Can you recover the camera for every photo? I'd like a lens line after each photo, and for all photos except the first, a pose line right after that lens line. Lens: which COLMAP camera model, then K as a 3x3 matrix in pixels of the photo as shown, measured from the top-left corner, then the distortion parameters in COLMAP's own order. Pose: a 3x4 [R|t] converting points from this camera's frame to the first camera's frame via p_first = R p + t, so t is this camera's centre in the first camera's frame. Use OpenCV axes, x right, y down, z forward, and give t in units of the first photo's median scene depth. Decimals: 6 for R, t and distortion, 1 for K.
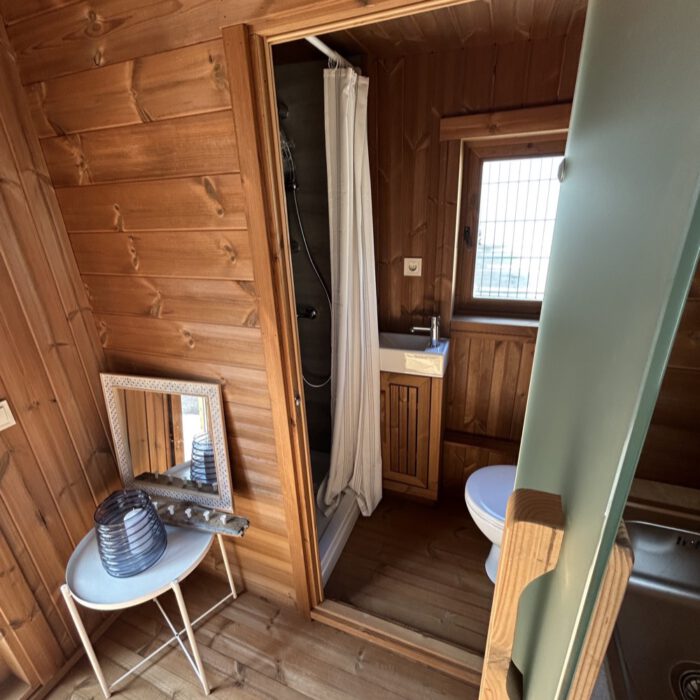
lens RADIAL K [[376.4, 0, 349.3], [0, 376.4, 348.1], [0, 0, 1]] dist [-0.002709, 0.002611]
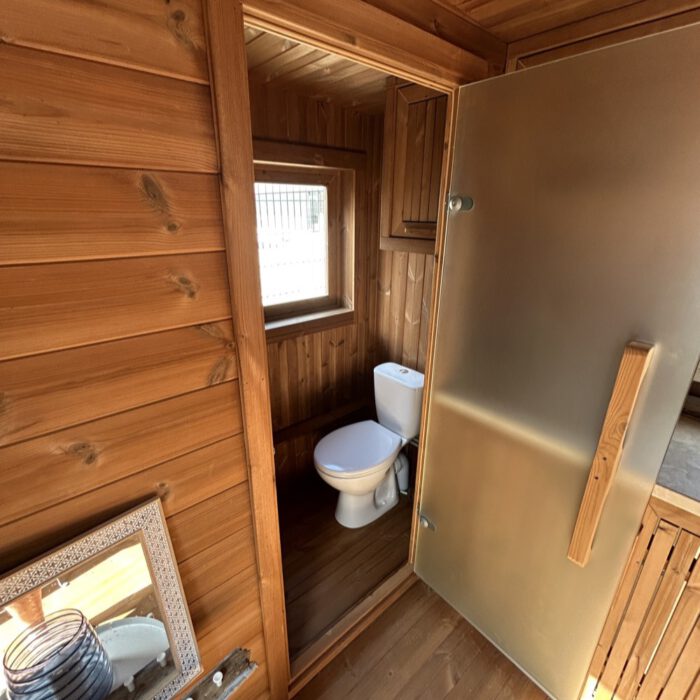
lens RADIAL K [[376.4, 0, 349.3], [0, 376.4, 348.1], [0, 0, 1]] dist [-0.002709, 0.002611]
pose [[0.456820, -0.267586, 0.848359, -0.459727], [0.302152, 0.943660, 0.134945, -0.088291], [-0.836672, 0.194688, 0.511934, 0.249334]]
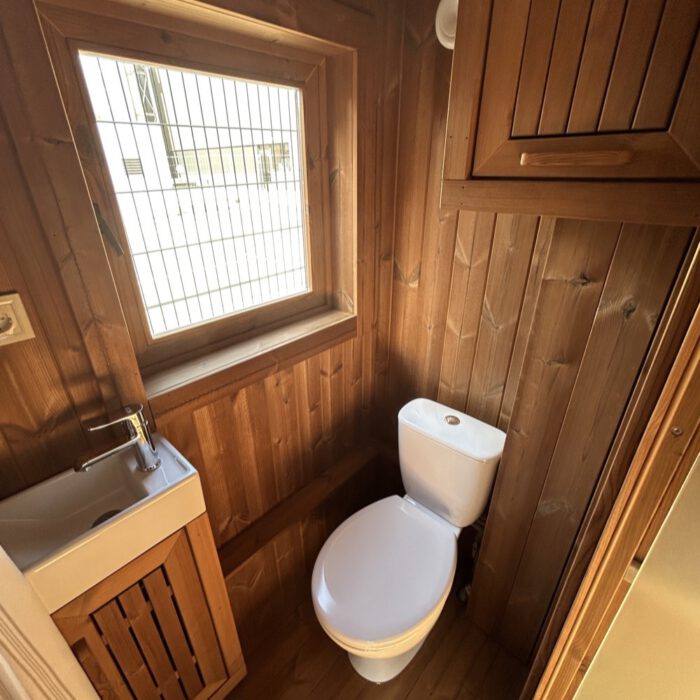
lens RADIAL K [[376.4, 0, 349.3], [0, 376.4, 348.1], [0, 0, 1]] dist [-0.002709, 0.002611]
pose [[0.359039, -0.373018, 0.855540, -0.028379], [0.334513, 0.907192, 0.255155, -0.170156], [-0.871316, 0.194579, 0.450497, 0.541601]]
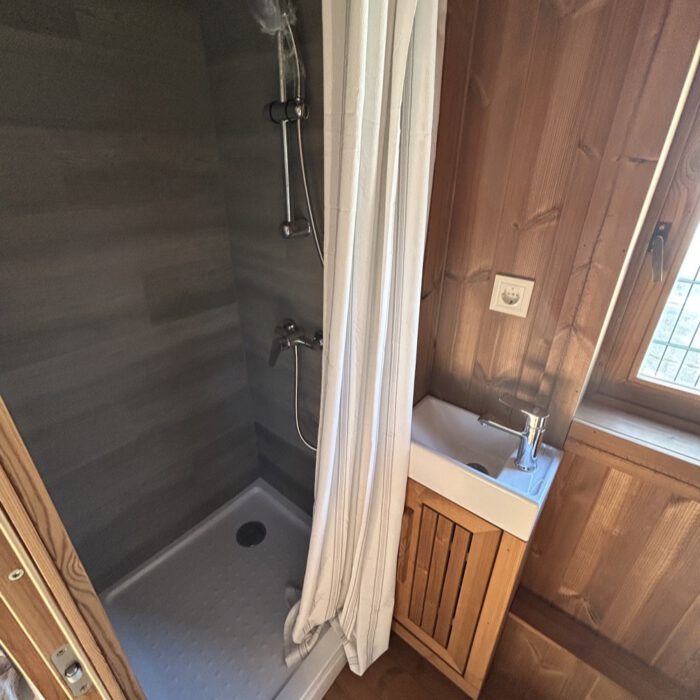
lens RADIAL K [[376.4, 0, 349.3], [0, 376.4, 348.1], [0, 0, 1]] dist [-0.002709, 0.002611]
pose [[0.951271, 0.181052, -0.249608, 0.103851], [-0.157301, 0.981157, 0.112191, -0.170122], [0.265217, -0.067461, 0.961826, 0.475454]]
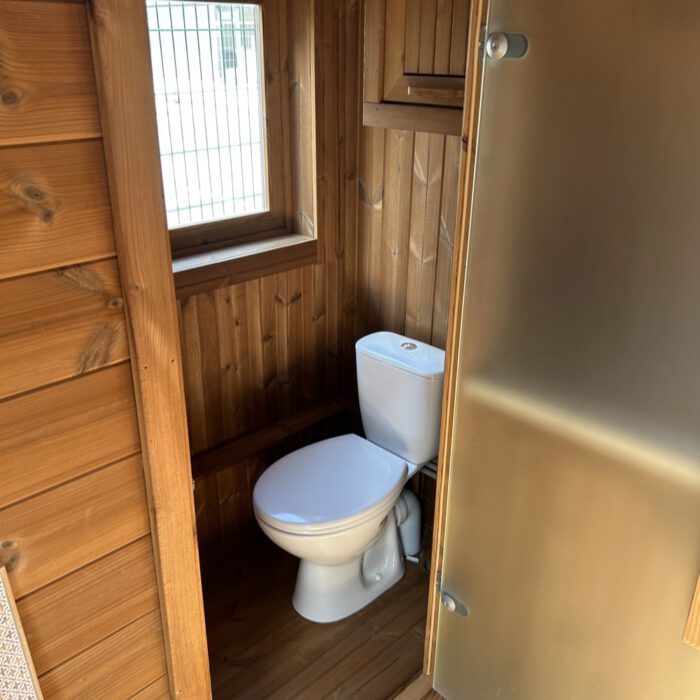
lens RADIAL K [[697.9, 0, 351.6], [0, 697.9, 353.2], [0, 0, 1]] dist [0.110155, -0.197714]
pose [[0.394348, -0.332353, 0.856756, -0.504032], [0.312509, 0.925245, 0.215080, -0.095069], [-0.864192, 0.182928, 0.468732, 0.234420]]
